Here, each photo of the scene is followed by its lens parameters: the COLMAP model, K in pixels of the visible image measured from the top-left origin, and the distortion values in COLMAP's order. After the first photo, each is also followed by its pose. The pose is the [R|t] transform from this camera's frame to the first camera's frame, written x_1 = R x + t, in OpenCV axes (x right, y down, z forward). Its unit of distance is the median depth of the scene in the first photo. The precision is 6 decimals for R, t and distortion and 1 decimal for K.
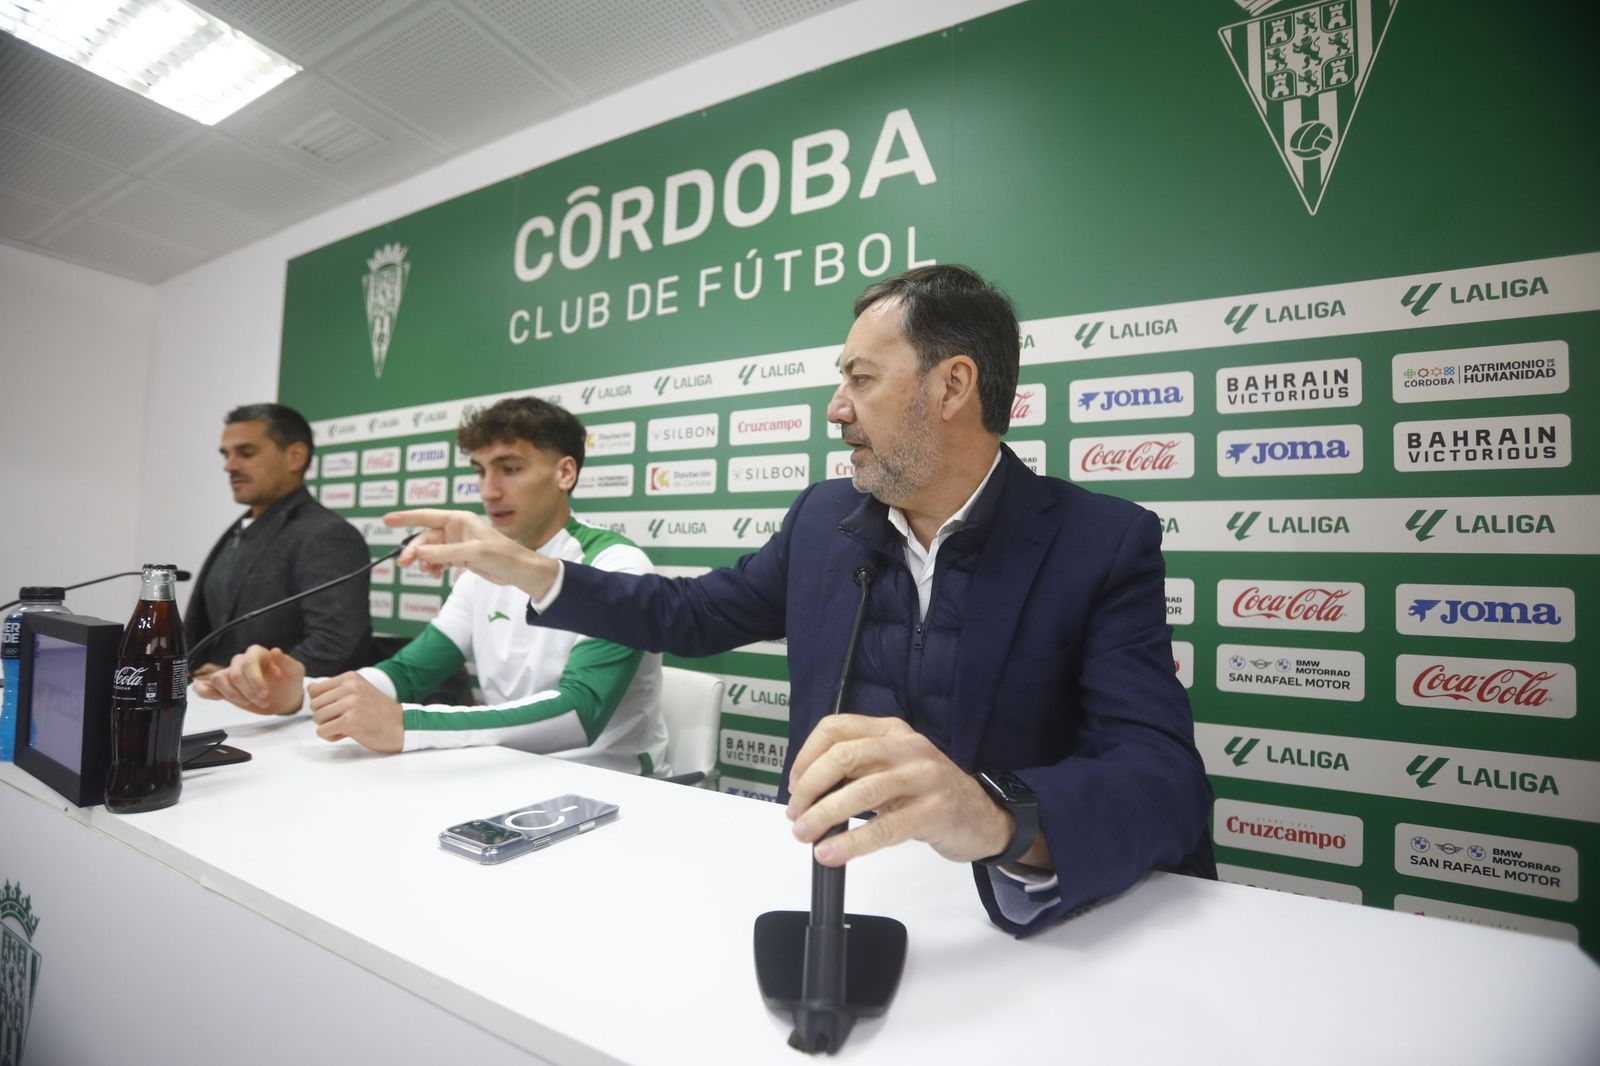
lens RADIAL K [[710.1, 0, 790.8], [0, 710.1, 540.0], [0, 0, 1]] dist [-0.042491, 0.013537]
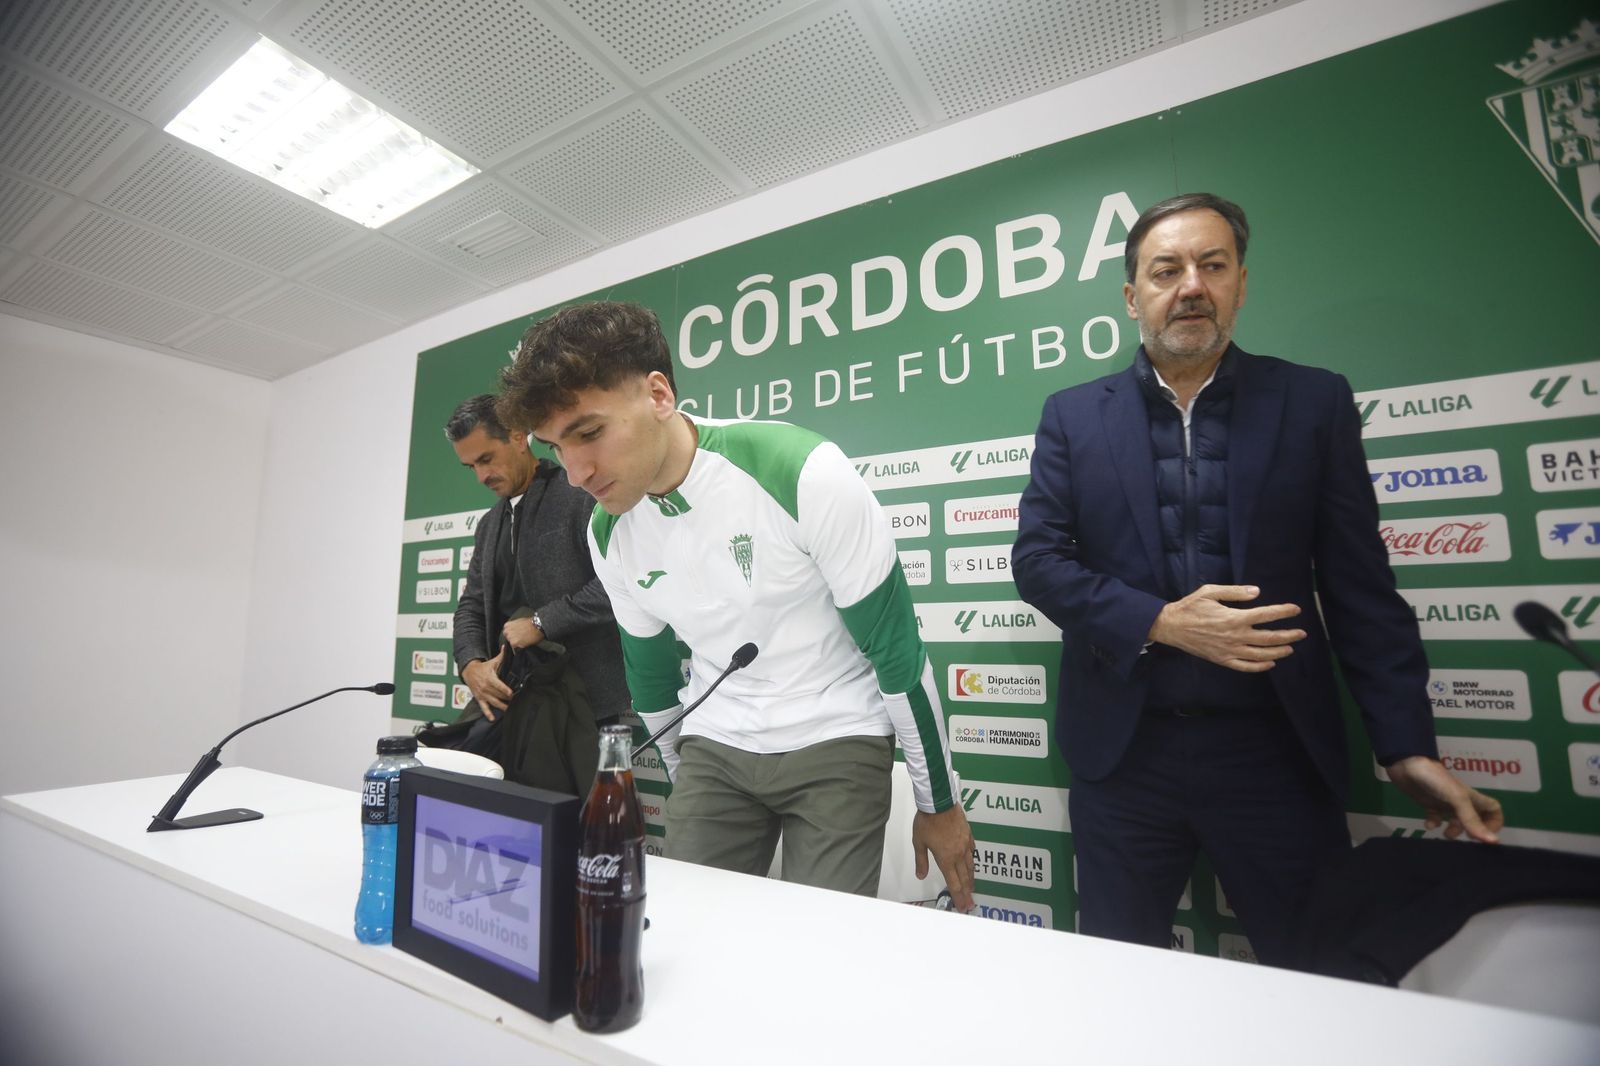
lens RADIAL K [[710.1, 0, 798.1], [0, 710.1, 545.0], [0, 0, 1]] dist [-0.042491, 0.013537]
pose [[0.999270, -0.030511, -0.023011, -0.341487], [0.028522, 0.996200, -0.082292, -0.059318], [0.025435, 0.081575, 0.996343, 0.055246]]
